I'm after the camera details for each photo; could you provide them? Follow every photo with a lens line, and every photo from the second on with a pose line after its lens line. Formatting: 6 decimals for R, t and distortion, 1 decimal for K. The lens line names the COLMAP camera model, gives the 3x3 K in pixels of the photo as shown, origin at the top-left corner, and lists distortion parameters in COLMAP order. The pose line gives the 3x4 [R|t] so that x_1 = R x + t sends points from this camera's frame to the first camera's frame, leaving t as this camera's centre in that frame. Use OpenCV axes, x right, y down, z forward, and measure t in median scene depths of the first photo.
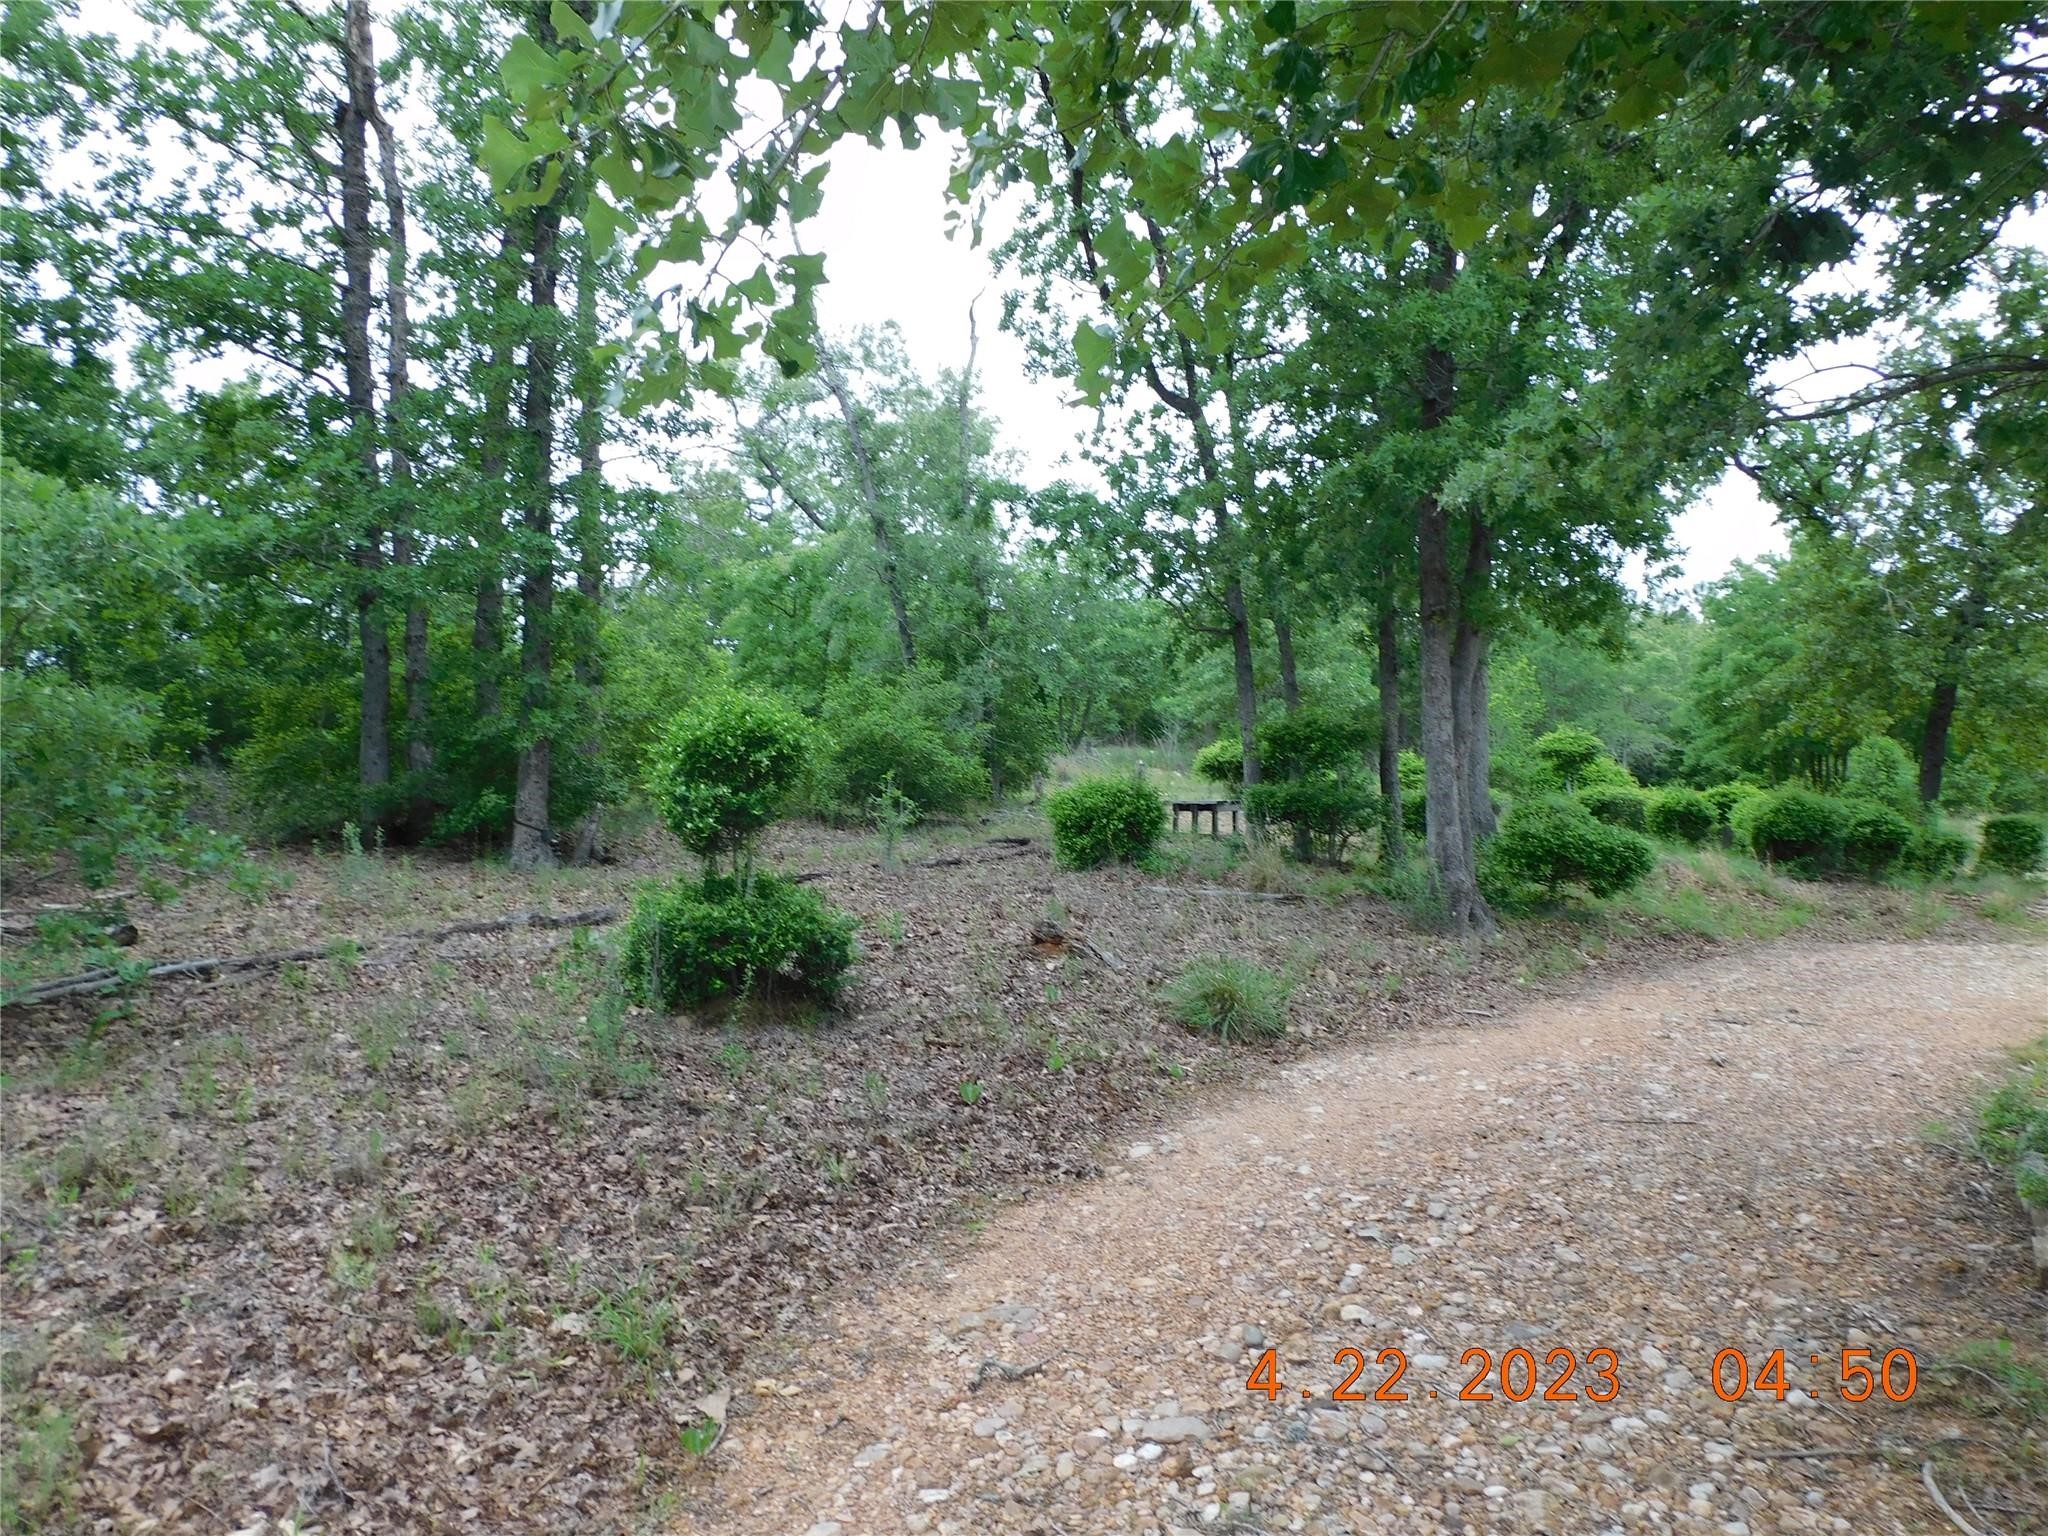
lens RADIAL K [[1467.1, 0, 1019.3], [0, 1467.1, 775.4], [0, 0, 1]] dist [-0.005924, 0.005456]
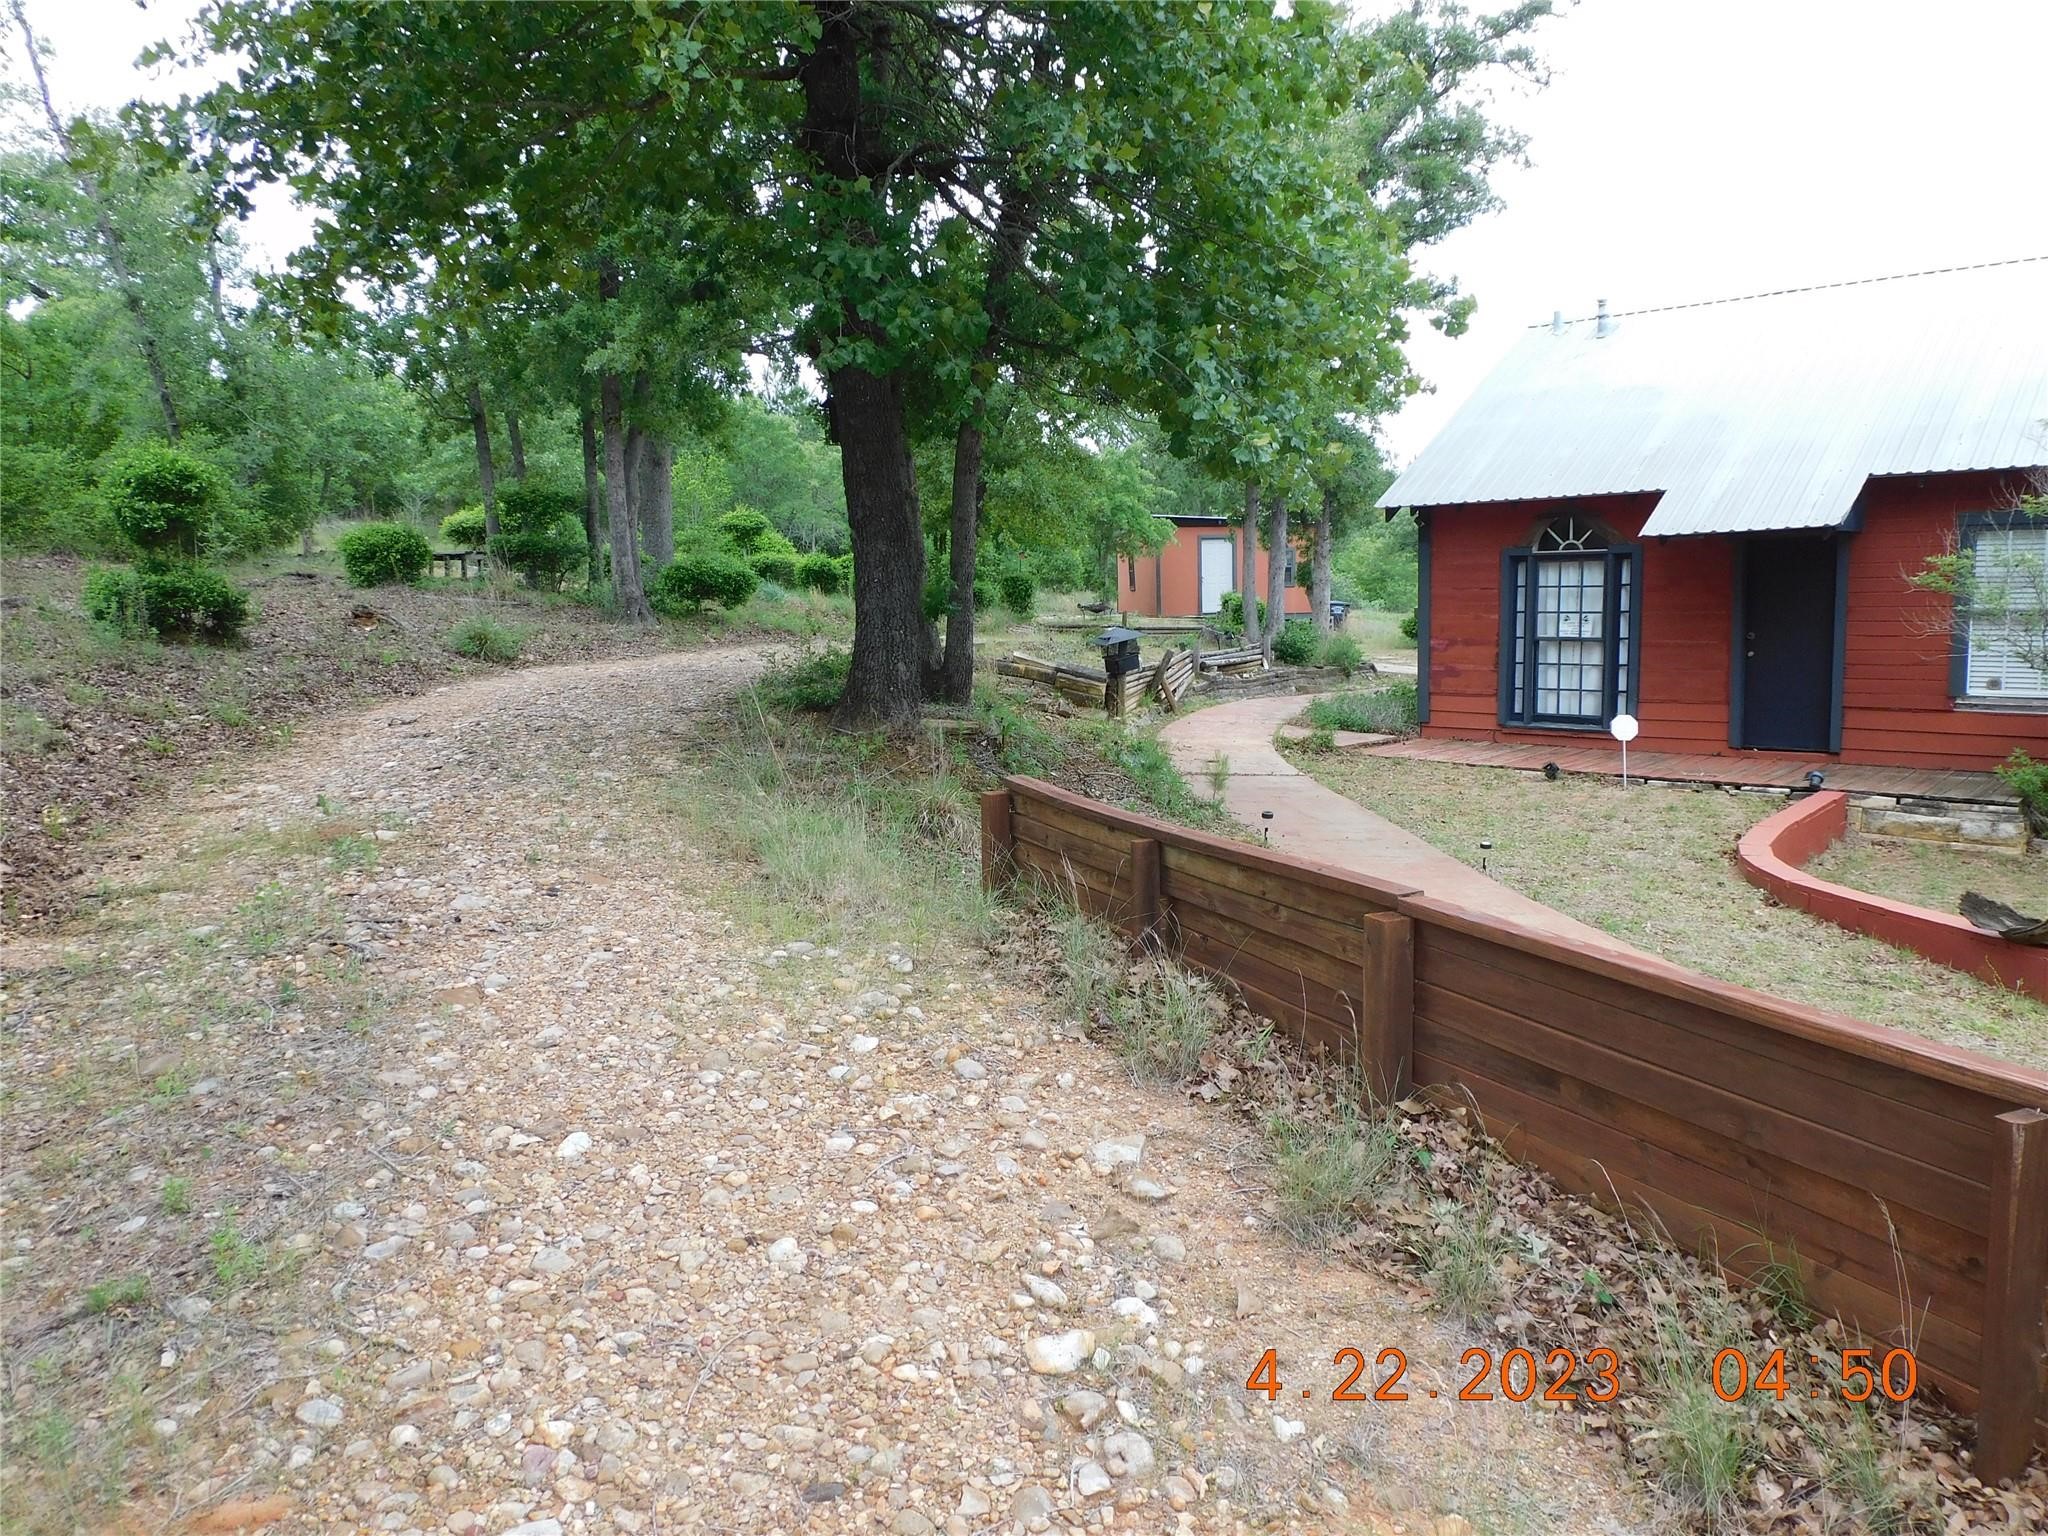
lens RADIAL K [[1467.1, 0, 1029.1], [0, 1467.1, 769.6], [0, 0, 1]] dist [-0.005924, 0.005456]
pose [[0.874967, -0.052937, 0.481281, -0.063484], [-0.012987, 0.991082, 0.132622, 0.029530], [-0.484009, -0.122290, 0.866476, -0.391827]]
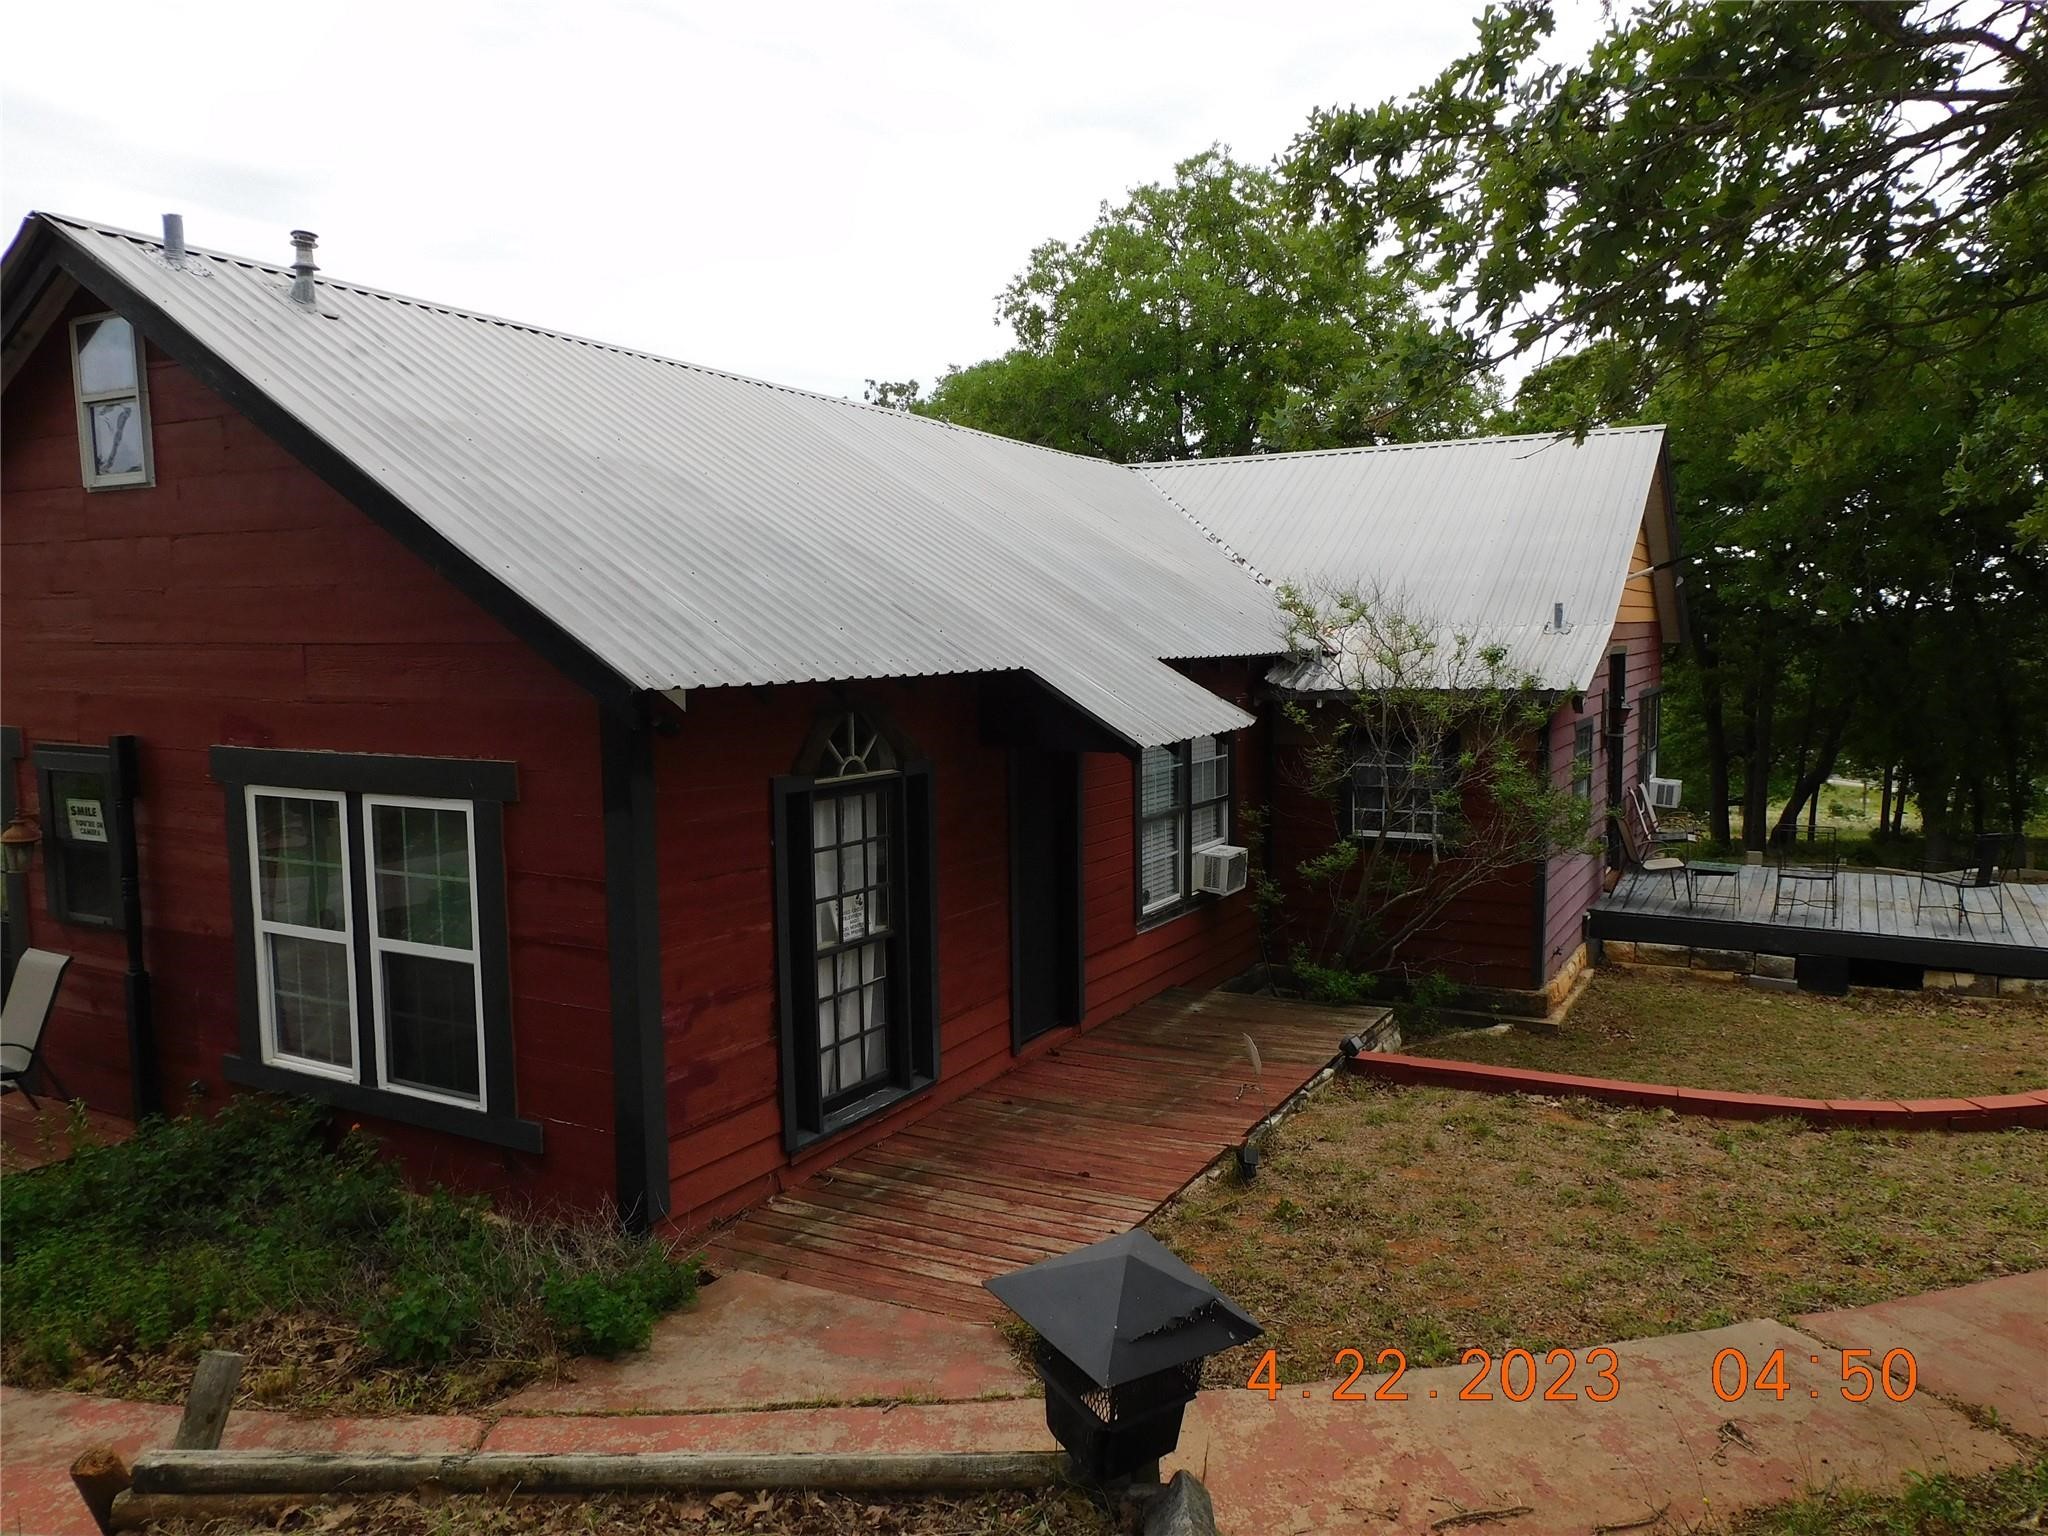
lens RADIAL K [[1467.1, 0, 1024.7], [0, 1467.1, 770.0], [0, 0, 1]] dist [-0.005924, 0.005456]
pose [[-0.670410, -0.036627, 0.741087, 1.946710], [0.012944, 0.998052, 0.061037, -0.243581], [-0.741878, 0.050512, -0.668629, 4.824235]]
